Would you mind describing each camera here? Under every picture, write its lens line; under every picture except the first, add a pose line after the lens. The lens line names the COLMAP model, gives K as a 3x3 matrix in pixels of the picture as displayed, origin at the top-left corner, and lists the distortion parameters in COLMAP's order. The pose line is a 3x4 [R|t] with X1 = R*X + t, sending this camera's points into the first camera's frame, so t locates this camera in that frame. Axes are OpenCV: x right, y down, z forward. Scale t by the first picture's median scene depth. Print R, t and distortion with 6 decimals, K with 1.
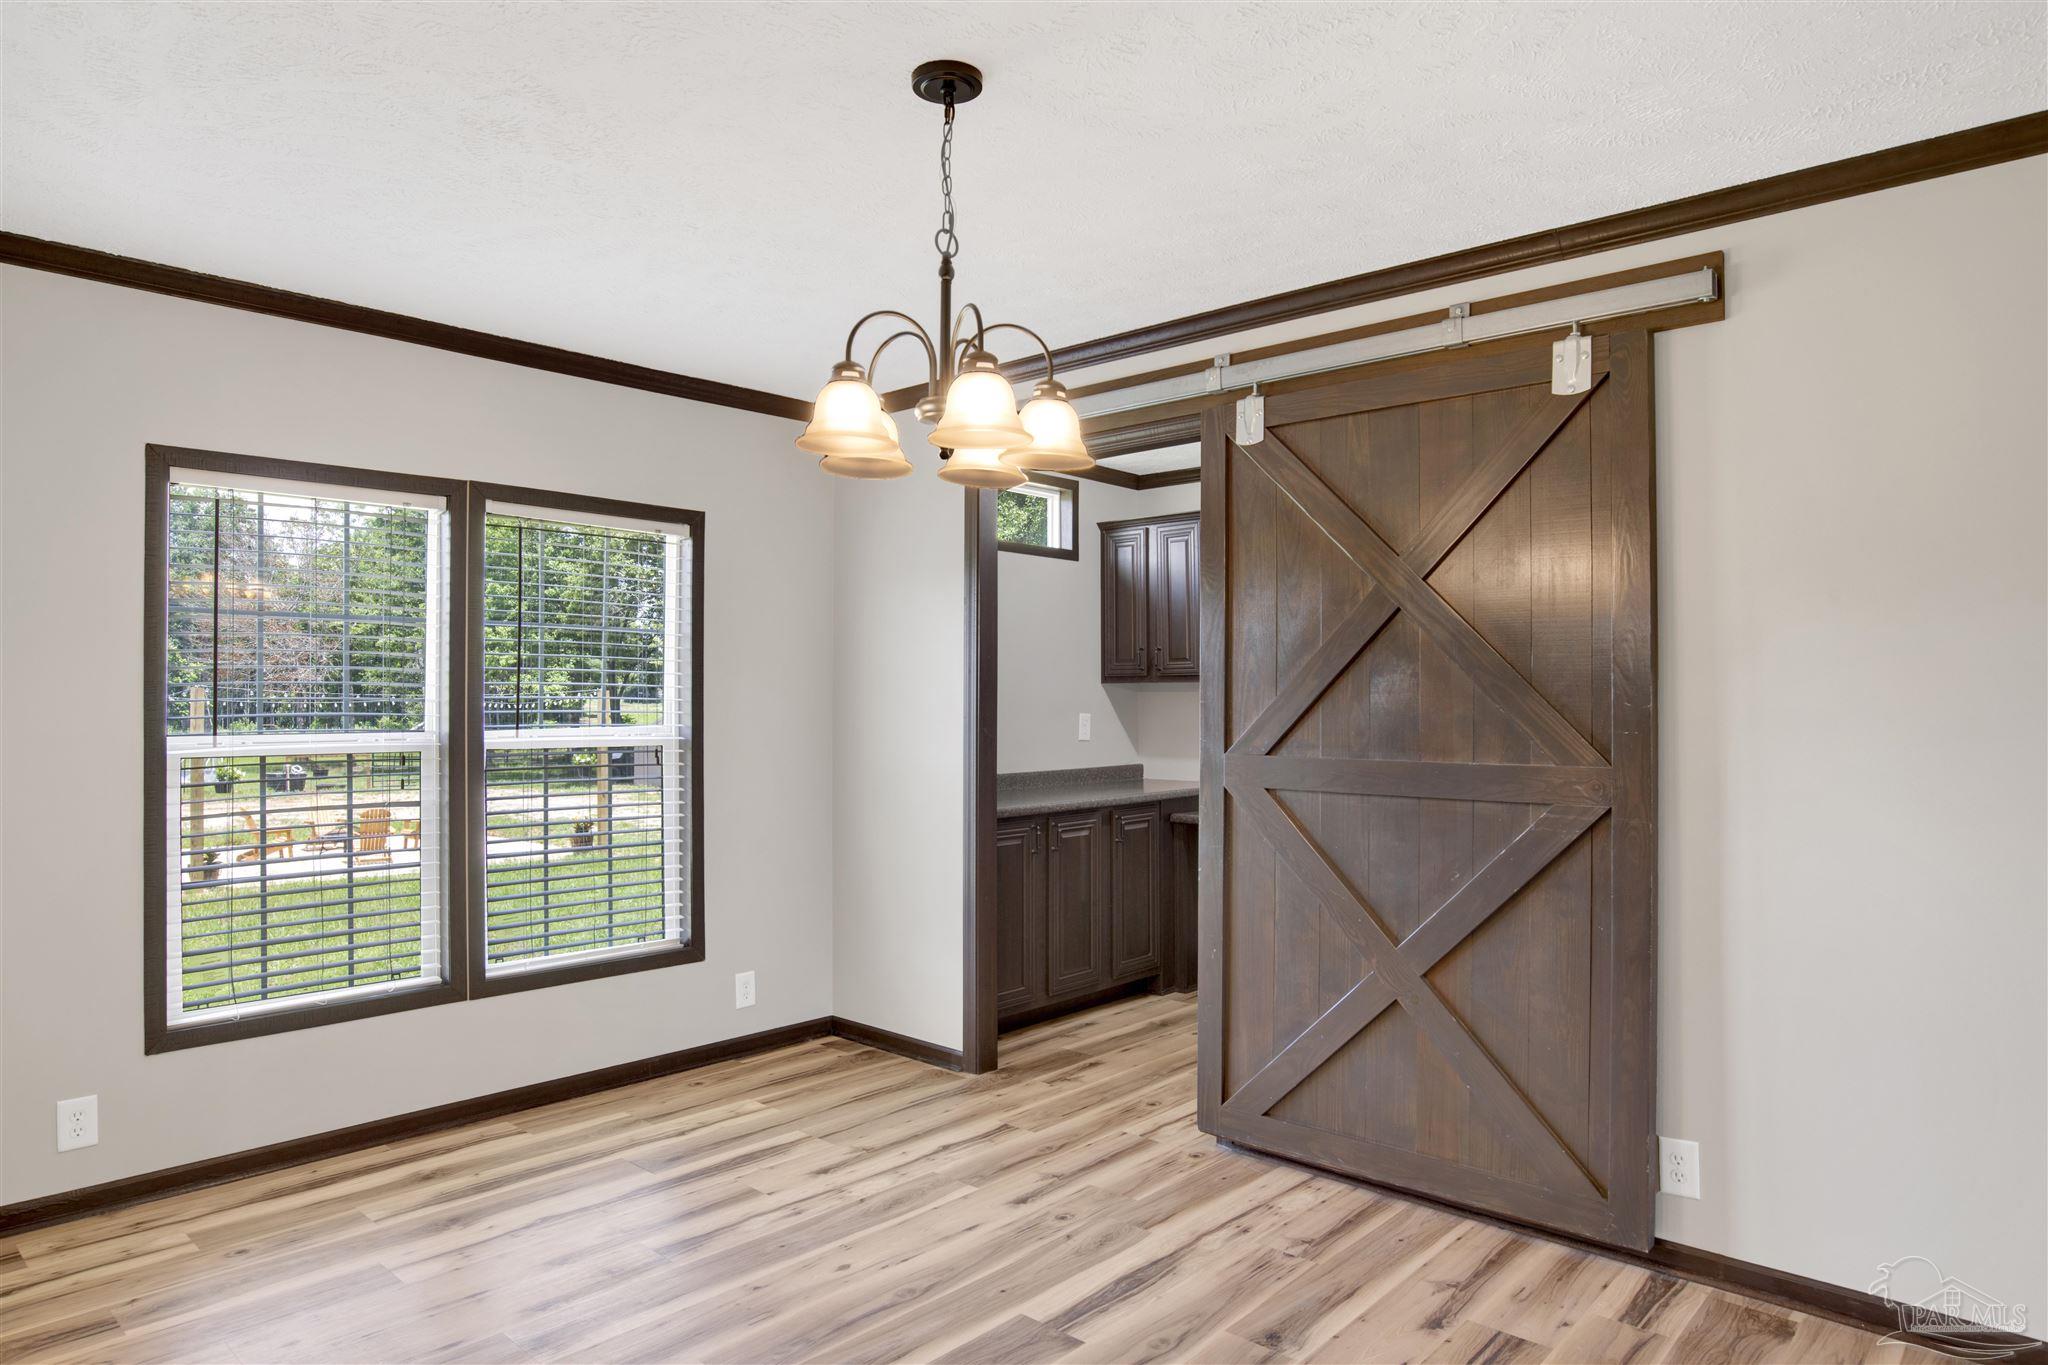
lens RADIAL K [[1224.9, 0, 1024.0], [0, 1224.9, 682.5], [0, 0, 1]] dist [-0.079214, 0.036661]
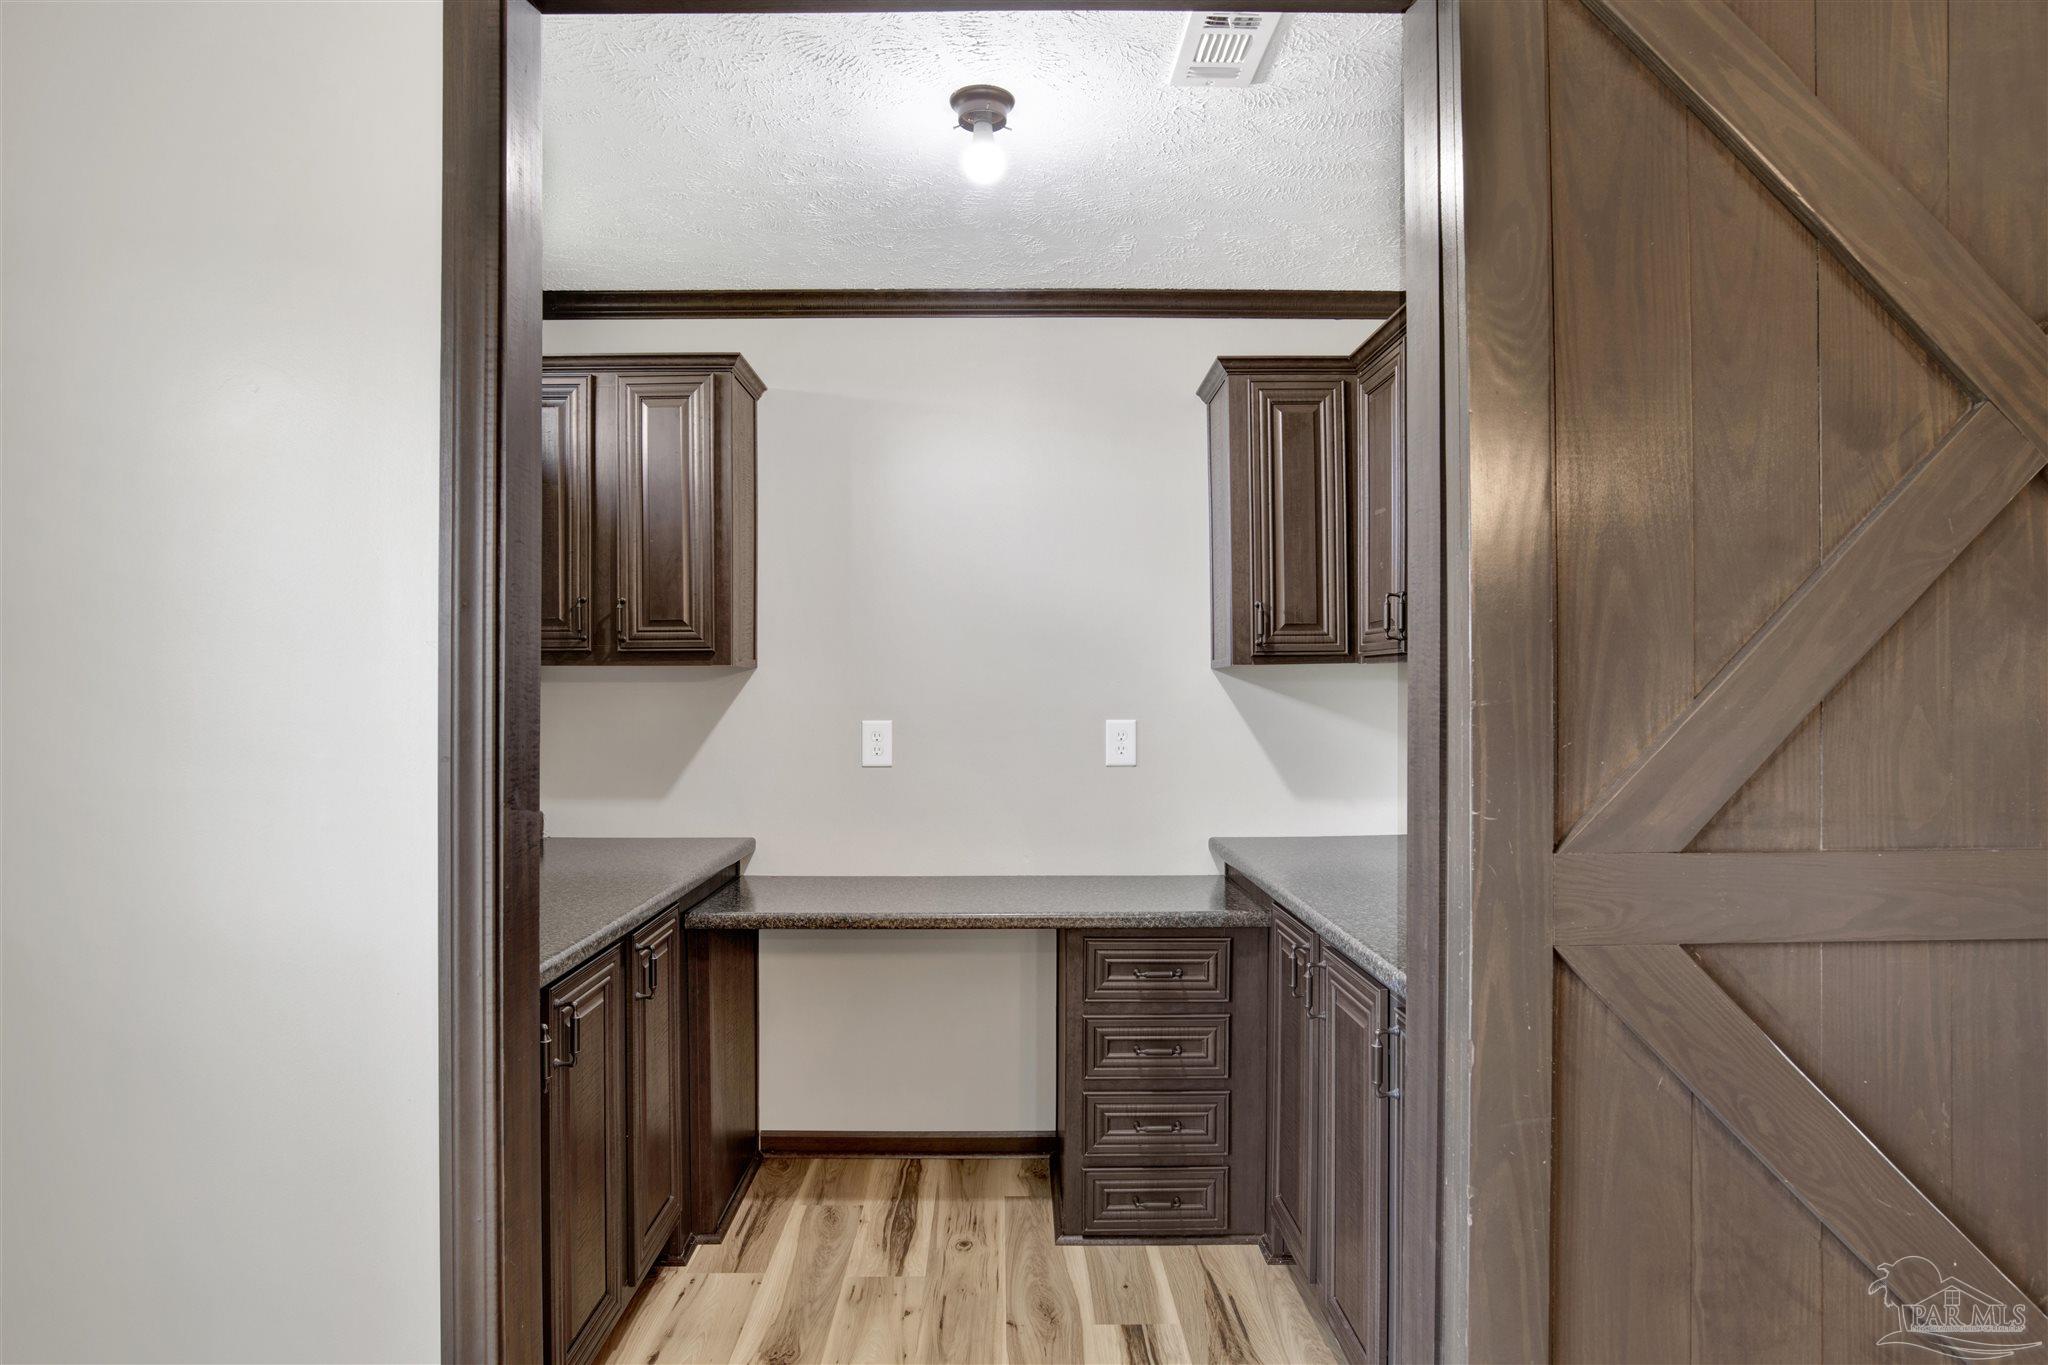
lens RADIAL K [[1114.2, 0, 983.8], [0, 1114.2, 690.3], [0, 0, 1]] dist [-0.001290, -0.000791]
pose [[0.737202, -0.001544, 0.675671, -0.170241], [-0.006707, 0.999931, 0.009603, 0.008622], [-0.675640, -0.011611, 0.737141, 0.847506]]
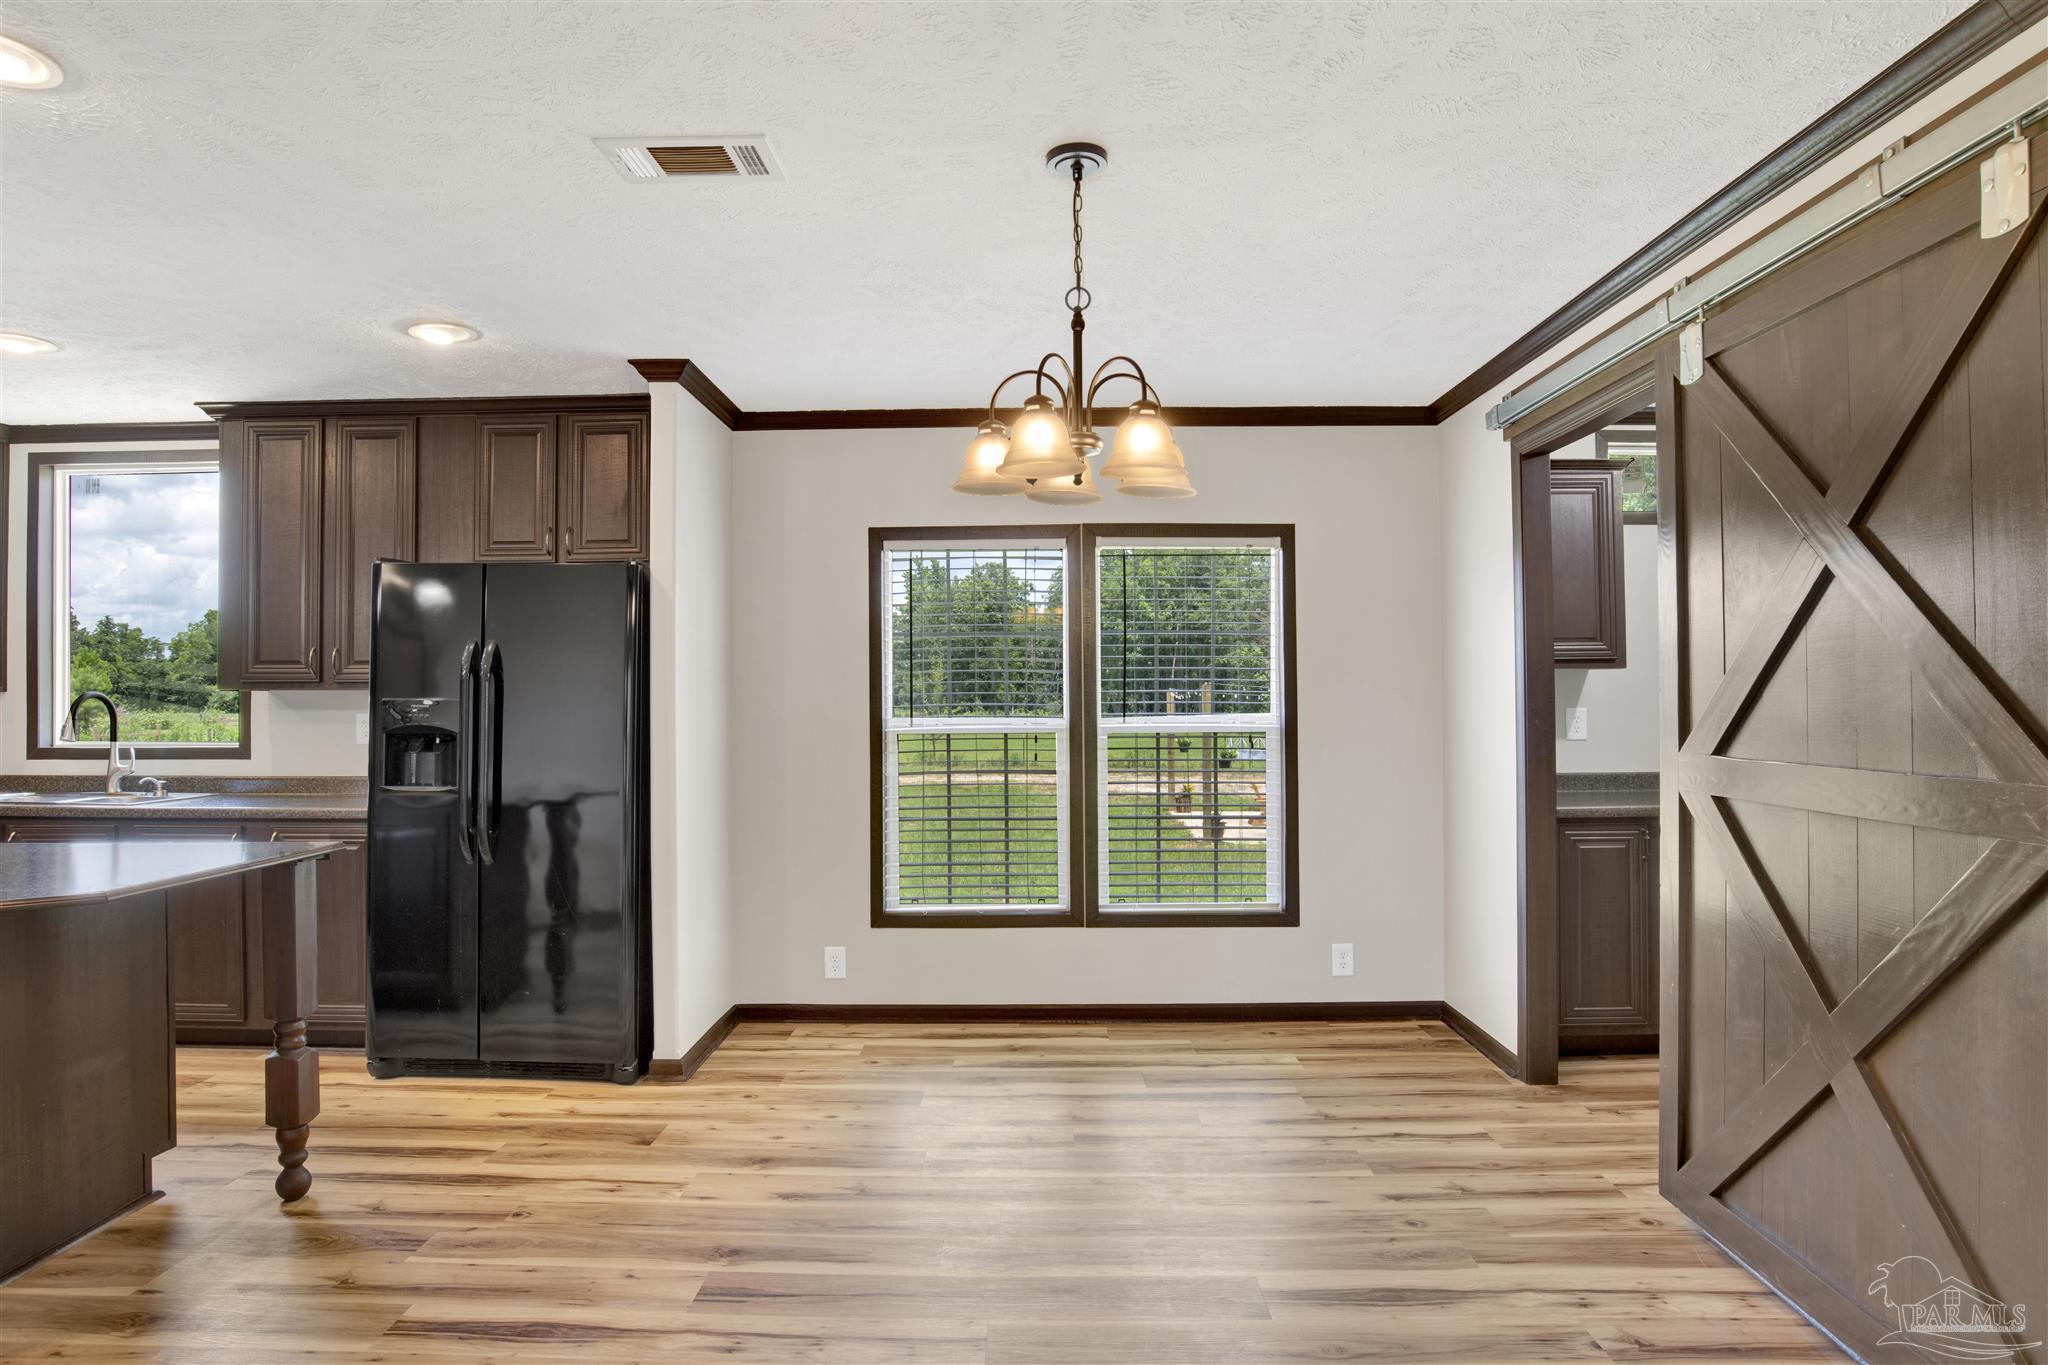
lens RADIAL K [[1144.6, 0, 1025.4], [0, 1144.6, 671.4], [0, 0, 1]] dist [-0.045935, 0.012984]
pose [[0.669499, -0.018507, -0.742582, 0.431899], [0.014503, 0.999825, -0.011842, 0.004479], [0.742671, -0.002841, 0.669650, 0.139159]]
